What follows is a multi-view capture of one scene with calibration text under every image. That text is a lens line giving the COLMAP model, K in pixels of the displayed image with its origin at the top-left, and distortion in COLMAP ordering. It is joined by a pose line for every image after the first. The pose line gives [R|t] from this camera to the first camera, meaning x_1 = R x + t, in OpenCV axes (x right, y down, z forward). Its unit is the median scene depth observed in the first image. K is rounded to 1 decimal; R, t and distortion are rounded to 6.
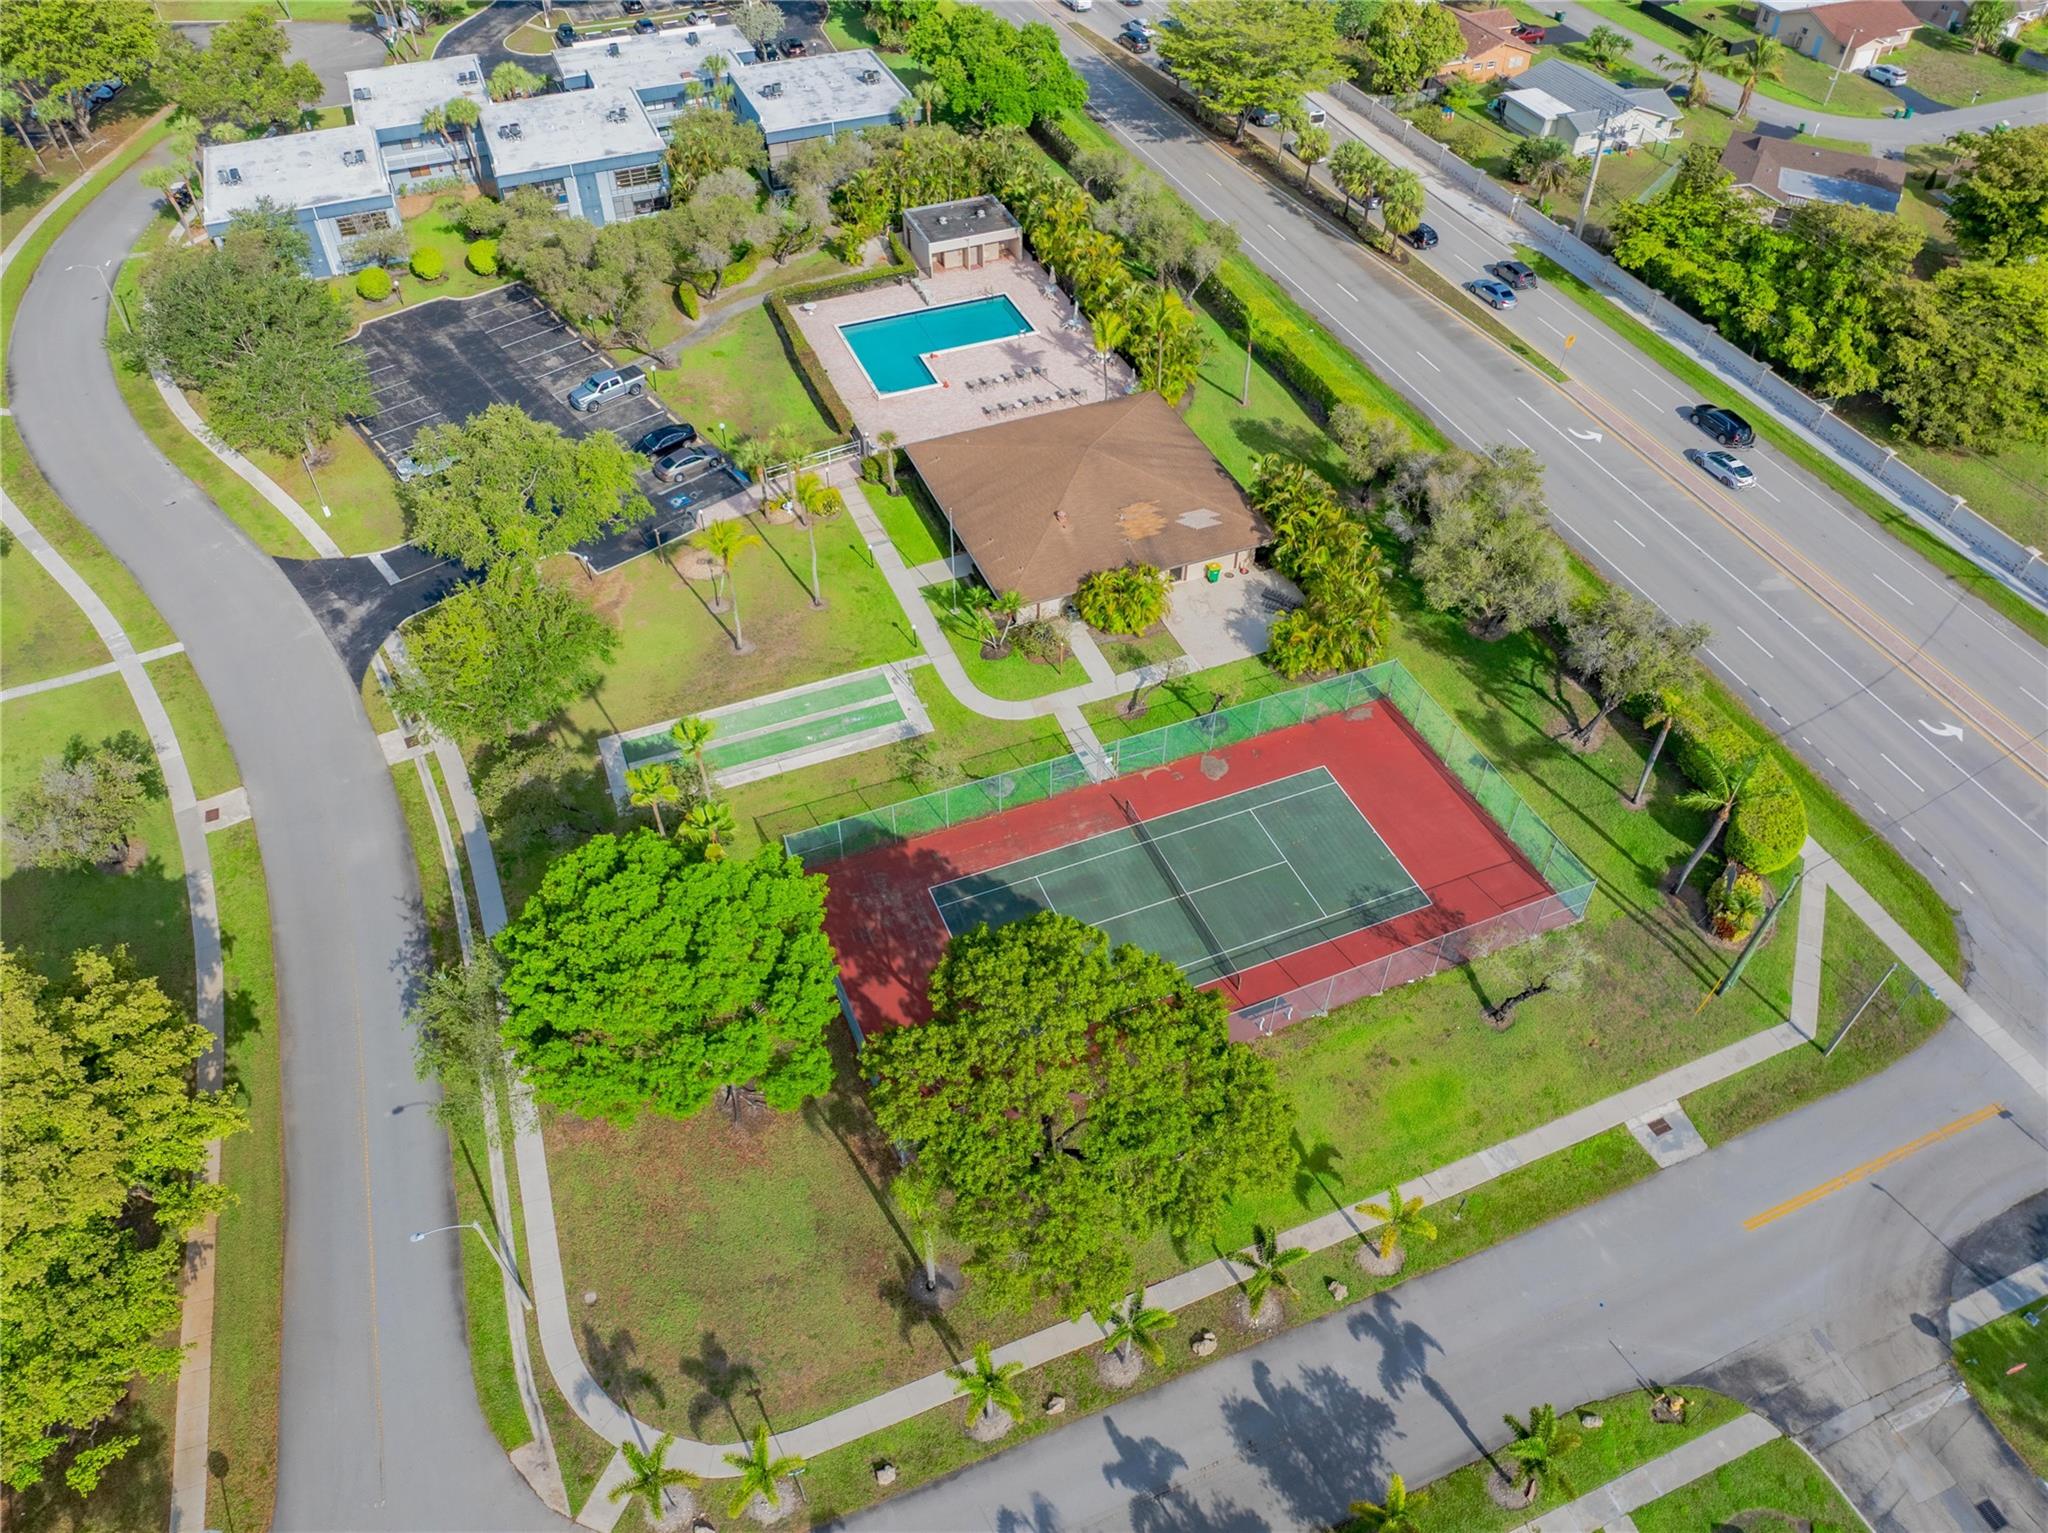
lens RADIAL K [[1455.3, 0, 1038.1], [0, 1455.3, 769.8], [0, 0, 1]] dist [-0.053970, 0.026994]
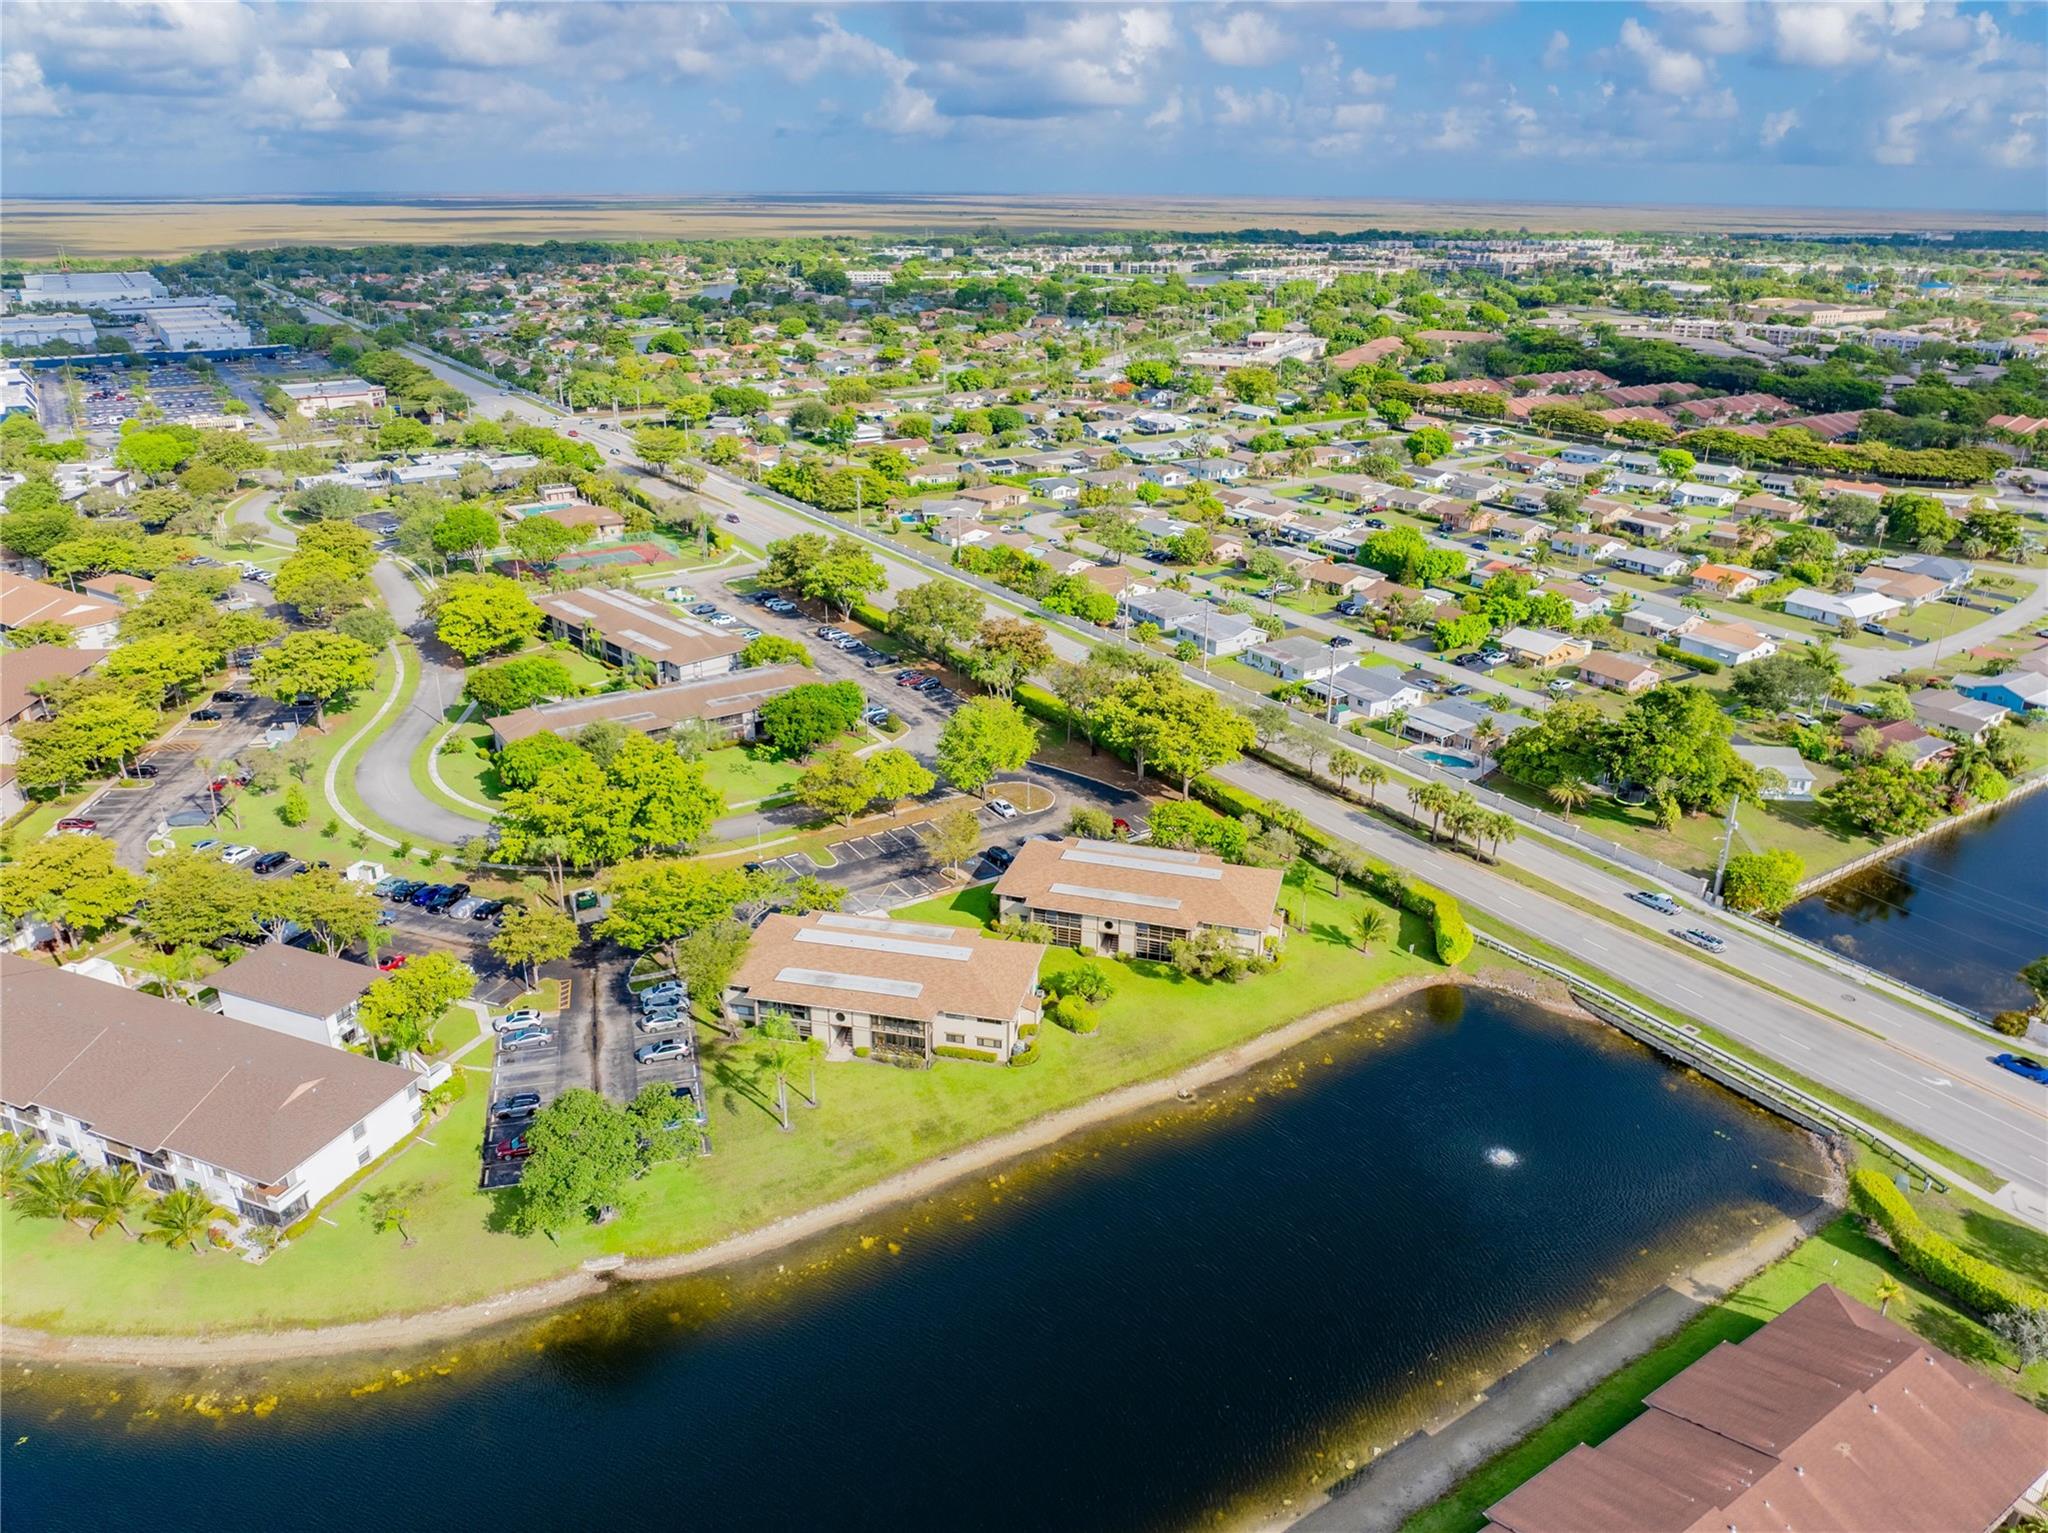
lens RADIAL K [[1455.3, 0, 1031.4], [0, 1455.3, 756.3], [0, 0, 1]] dist [-0.053970, 0.026994]
pose [[0.981958, -0.065495, 0.177396, 0.459014], [0.131489, 0.910684, -0.391620, 1.906898], [-0.135903, 0.407880, 0.902865, -2.181625]]
